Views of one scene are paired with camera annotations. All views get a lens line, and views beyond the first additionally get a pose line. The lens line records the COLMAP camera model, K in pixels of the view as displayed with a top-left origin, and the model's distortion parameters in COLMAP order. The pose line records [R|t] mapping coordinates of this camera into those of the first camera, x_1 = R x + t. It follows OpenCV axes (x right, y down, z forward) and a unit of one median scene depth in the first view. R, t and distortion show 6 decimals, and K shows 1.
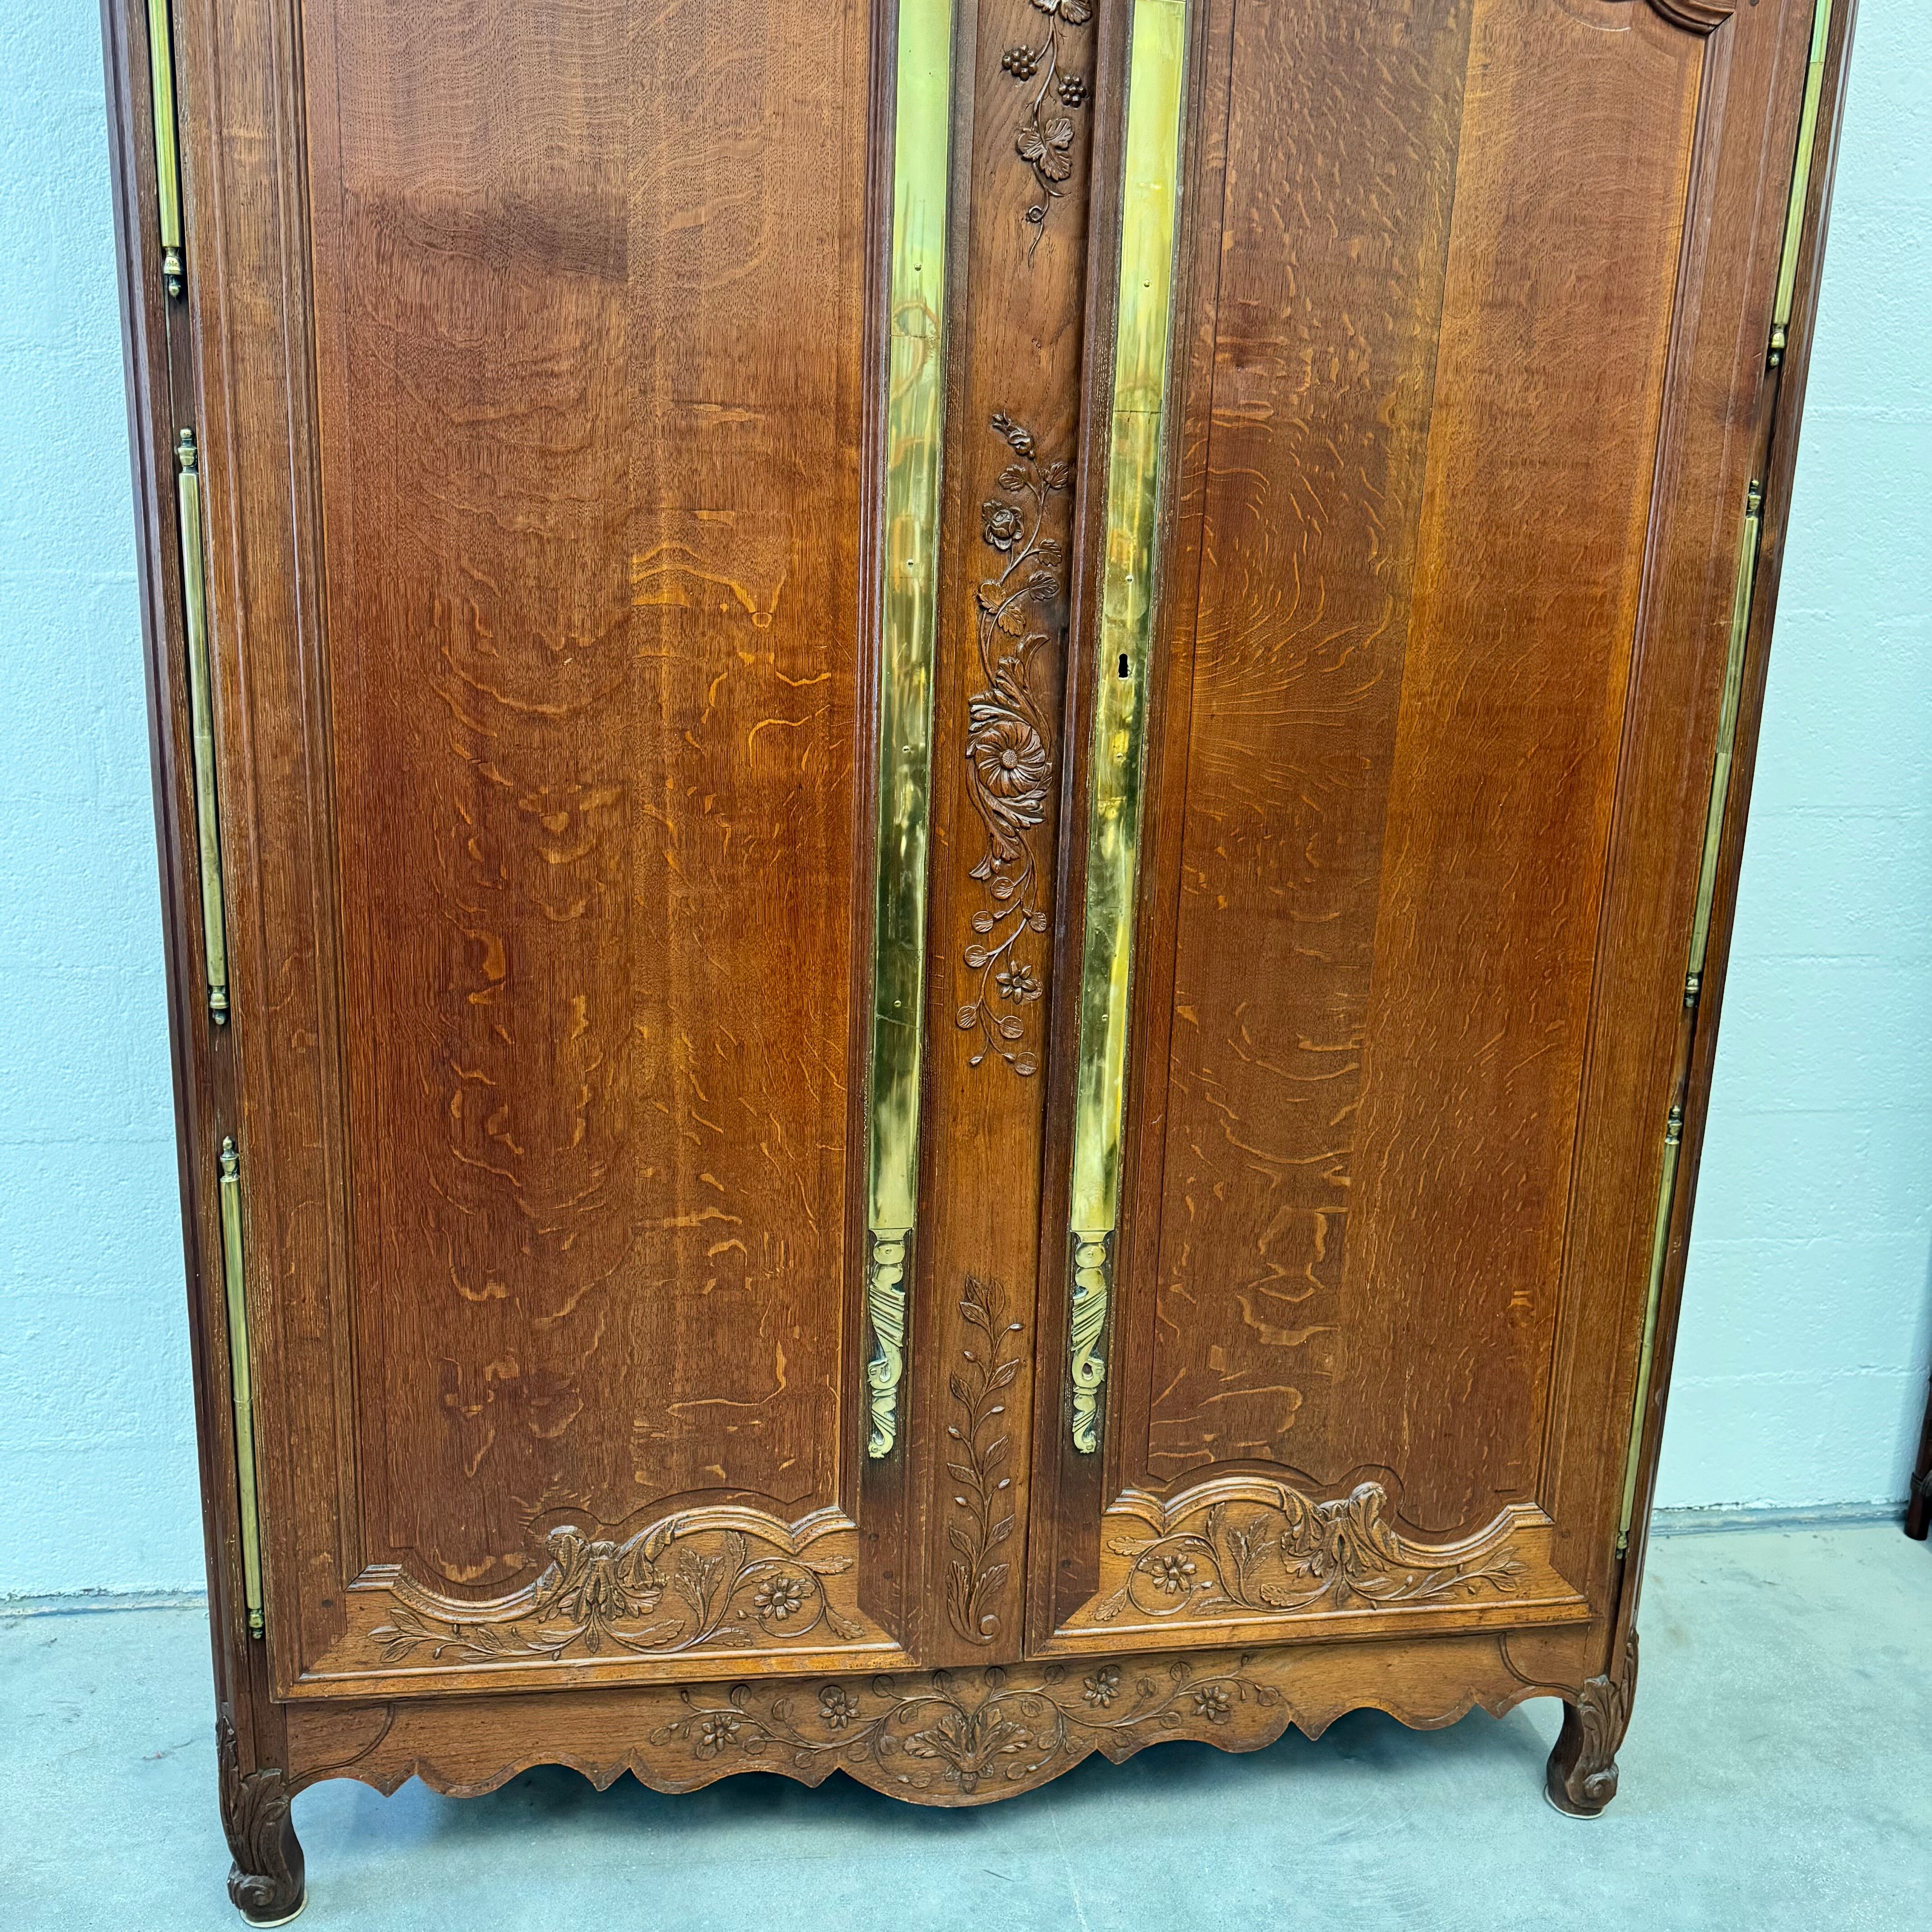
lens RADIAL K [[1794.7, 0, 954.7], [0, 1794.7, 978.3], [0, 0, 1]] dist [0.181188, -0.382746]
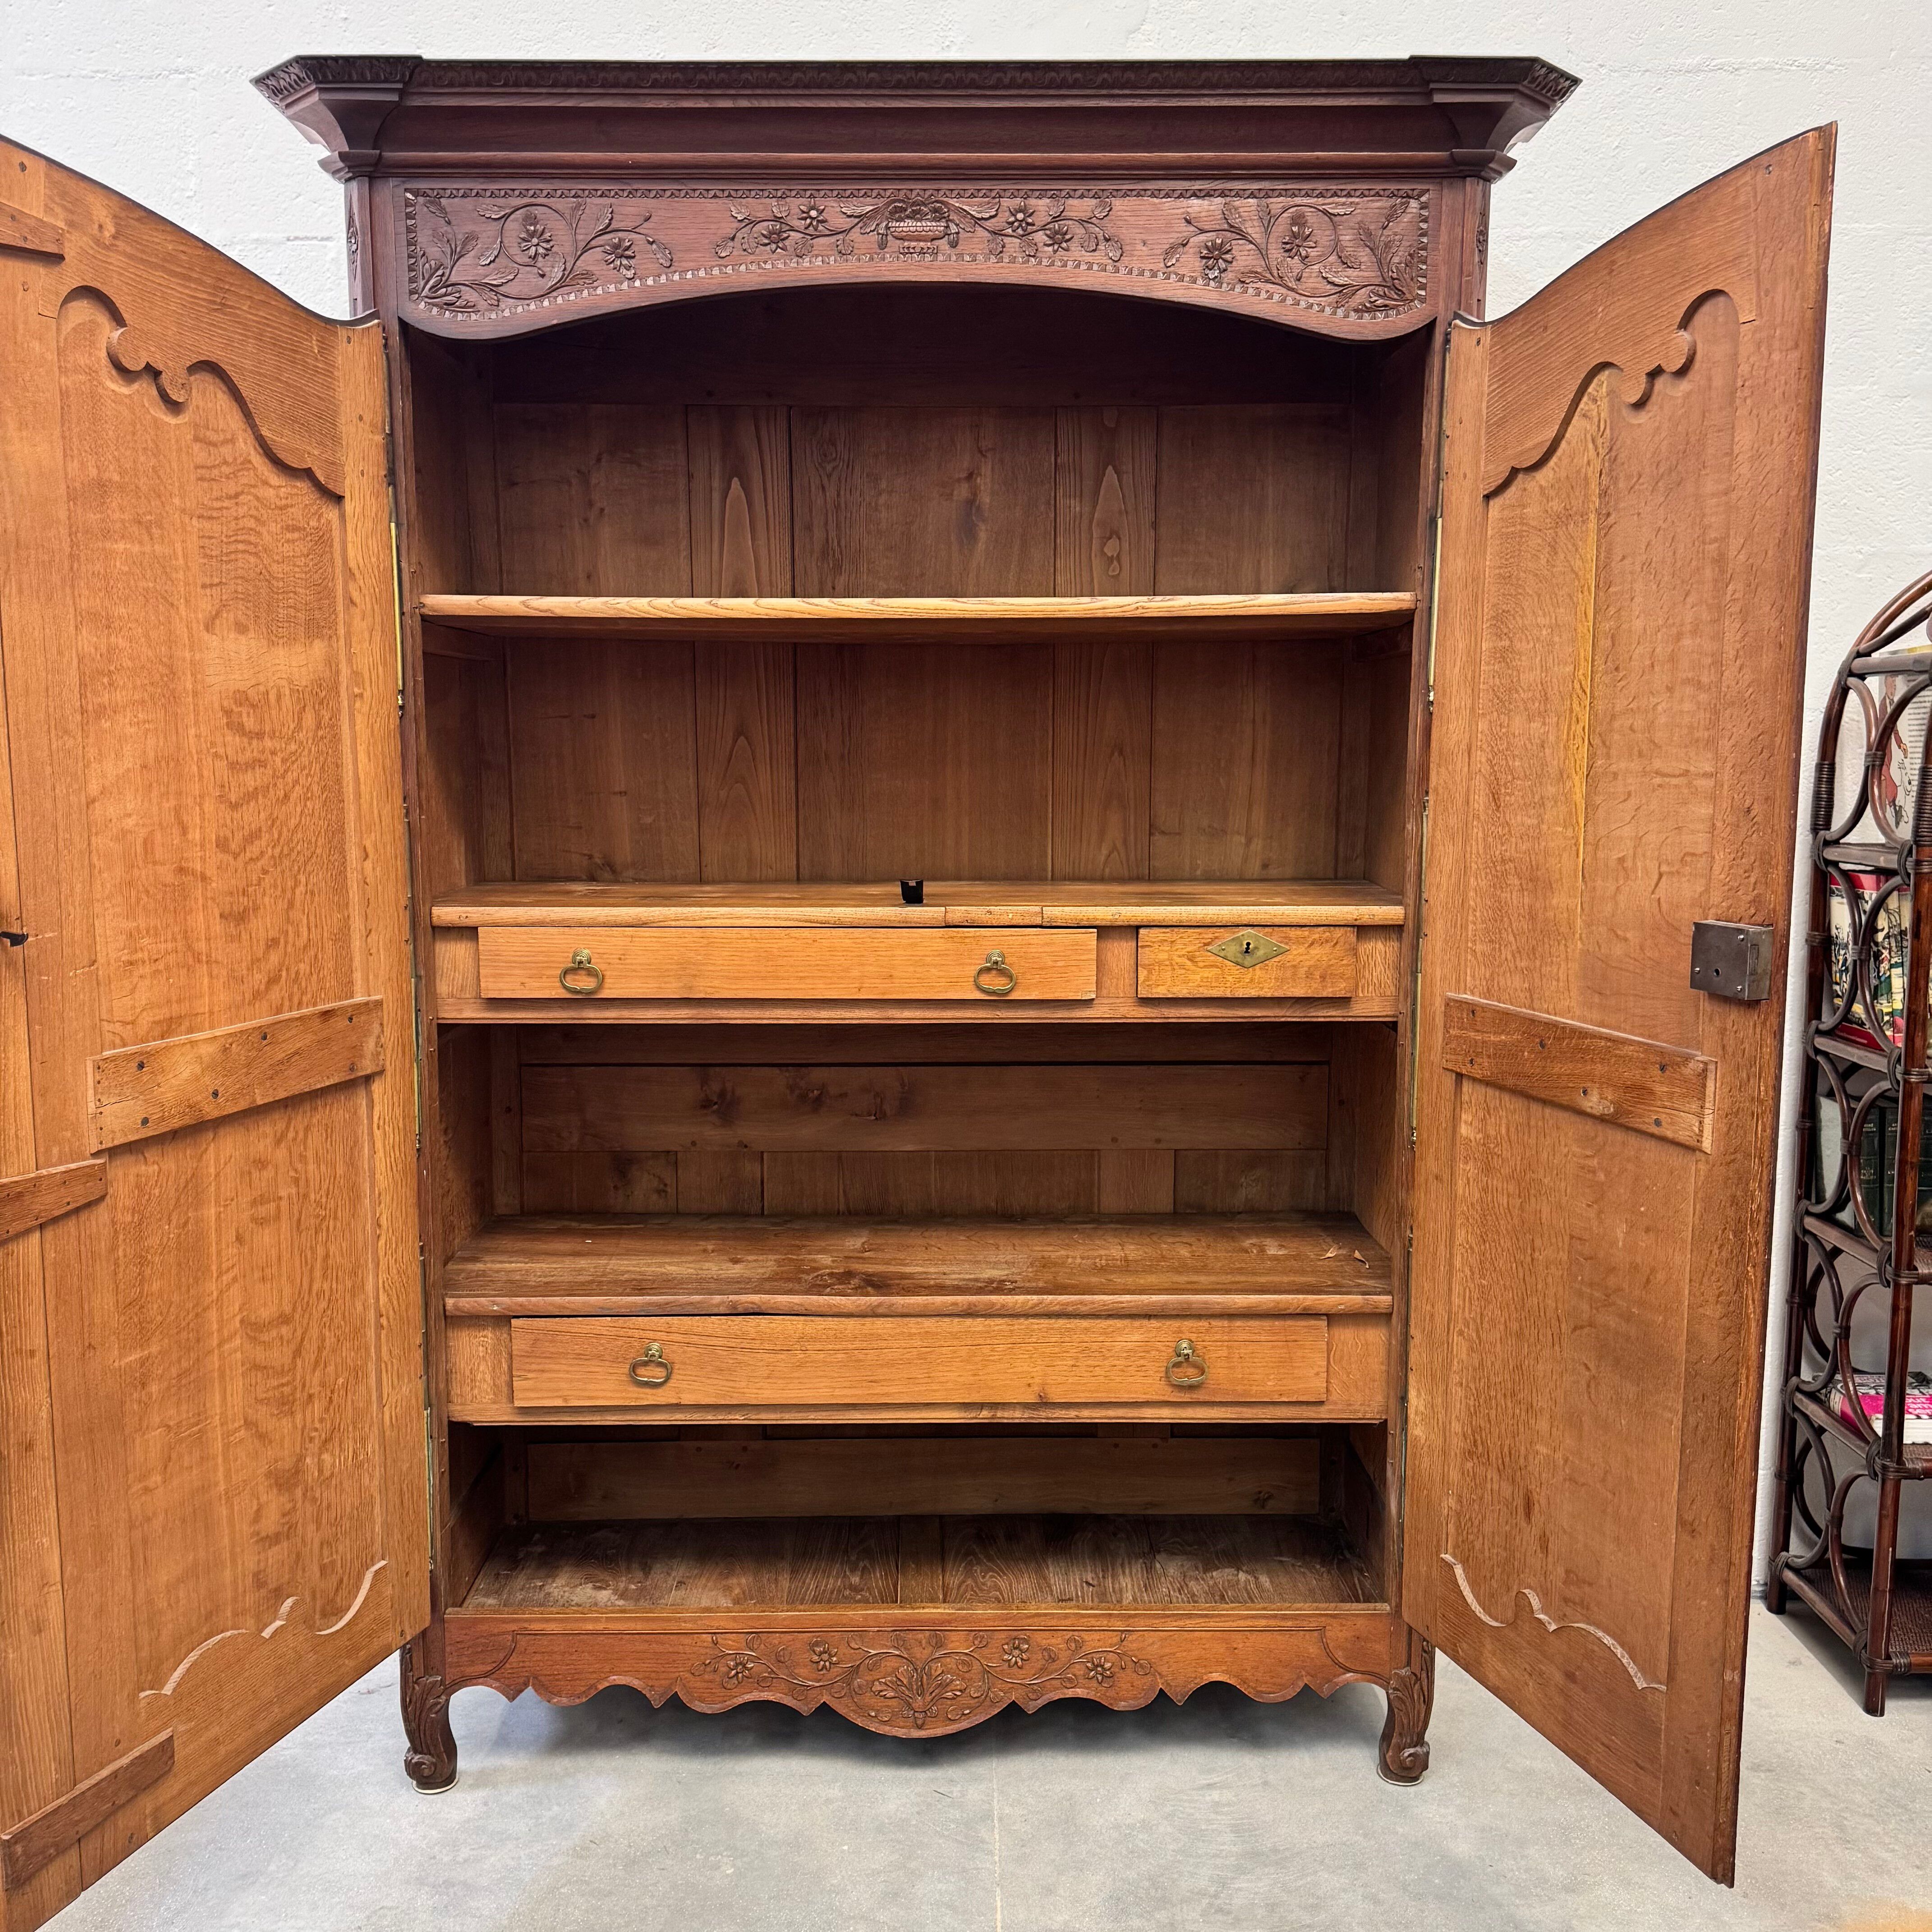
lens RADIAL K [[1782.3, 0, 962.9], [0, 1782.3, 969.2], [0, 0, 1]] dist [0.167316, -0.347856]
pose [[0.989773, -0.012579, -0.142099, 0.276451], [-0.002909, 0.994118, -0.108267, 0.028705], [0.142625, 0.107573, 0.983914, -0.460140]]
